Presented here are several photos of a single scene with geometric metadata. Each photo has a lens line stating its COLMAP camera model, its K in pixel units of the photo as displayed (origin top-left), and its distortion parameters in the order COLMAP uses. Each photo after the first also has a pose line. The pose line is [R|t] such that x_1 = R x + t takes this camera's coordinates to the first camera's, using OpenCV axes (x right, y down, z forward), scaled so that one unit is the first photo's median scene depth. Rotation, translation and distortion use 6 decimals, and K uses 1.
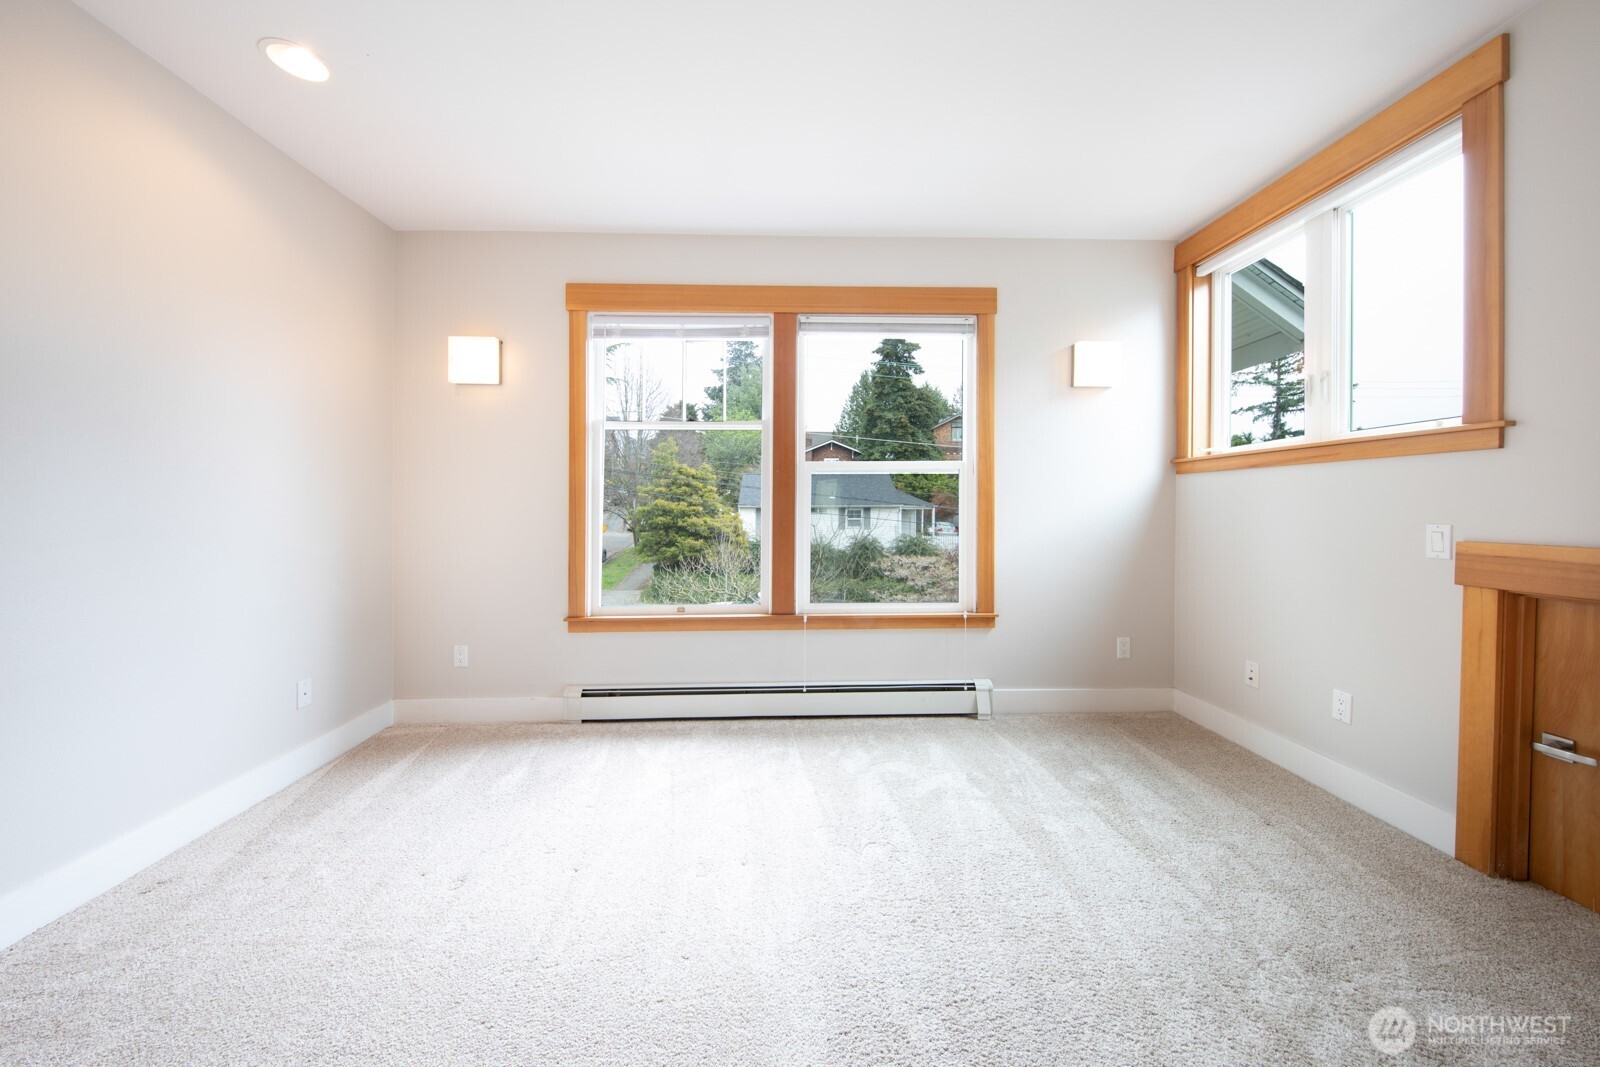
lens RADIAL K [[532.4, 0, 800.0], [0, 532.4, 502.4], [0, 0, 1]] dist [0.015804, -0.006815]
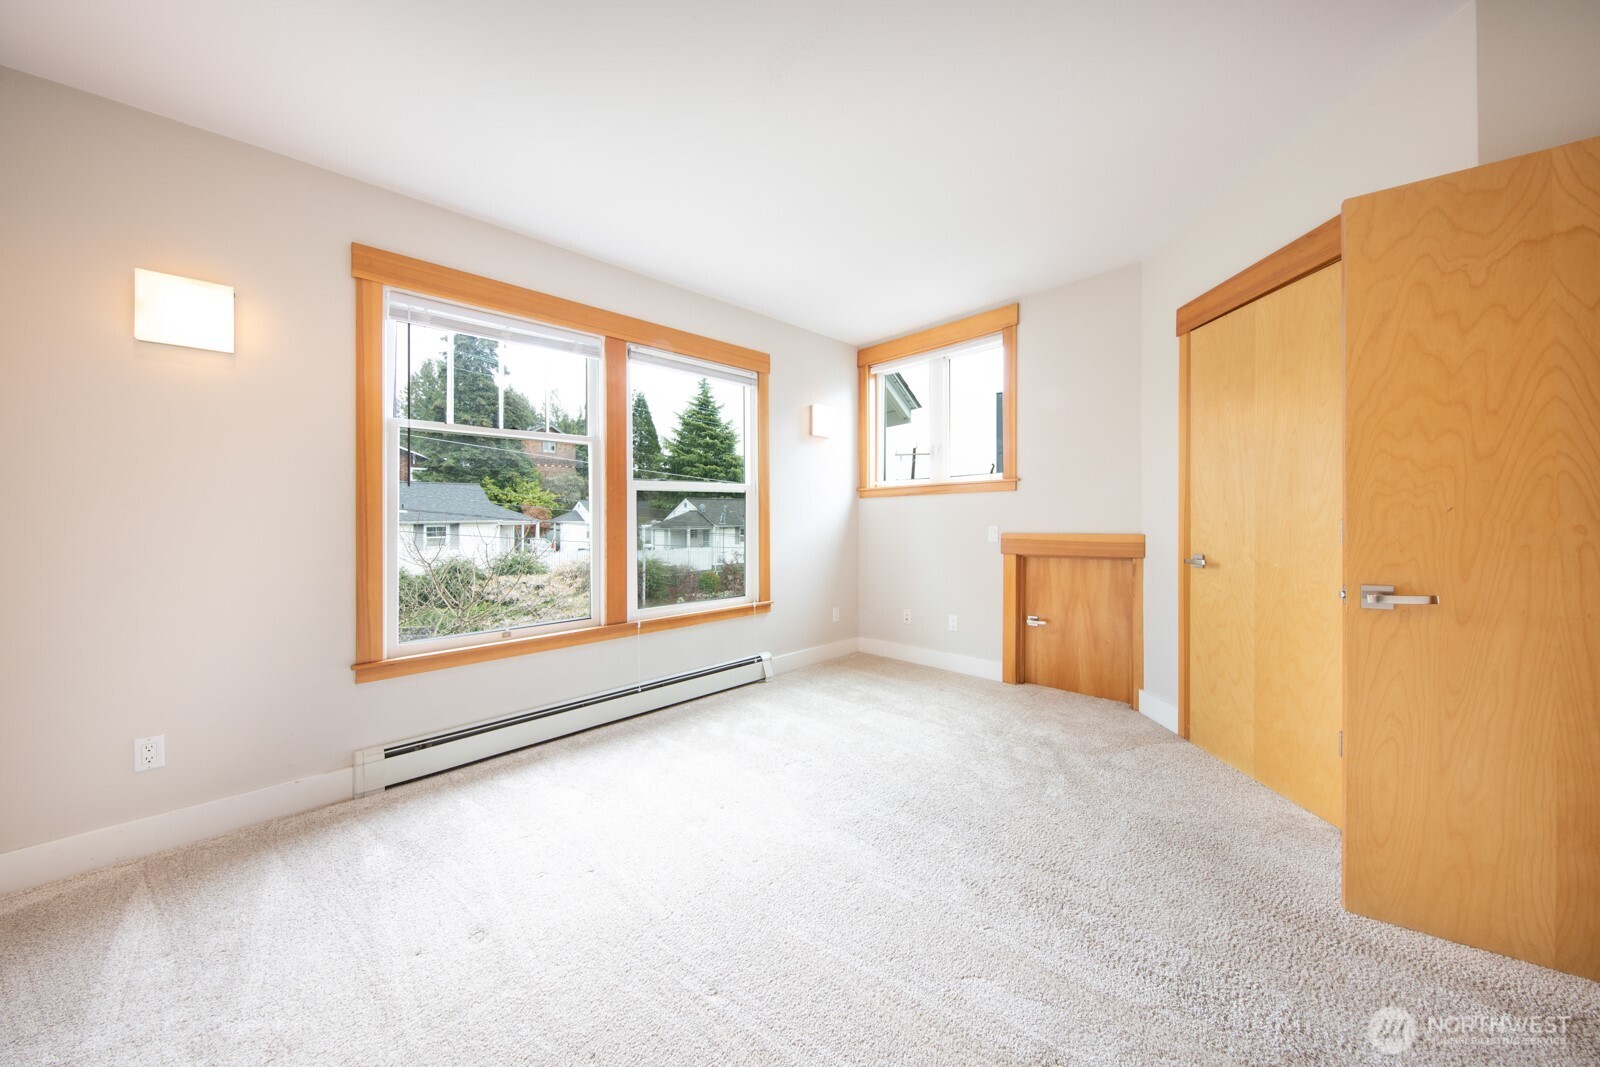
lens RADIAL K [[526.0, 0, 800.1], [0, 526.0, 517.1], [0, 0, 1]] dist [0.014609, -0.006257]
pose [[0.747420, -0.005619, 0.664328, -0.460308], [0.005179, 0.999983, 0.002630, -0.002273], [-0.664331, 0.001475, 0.747437, -0.023480]]
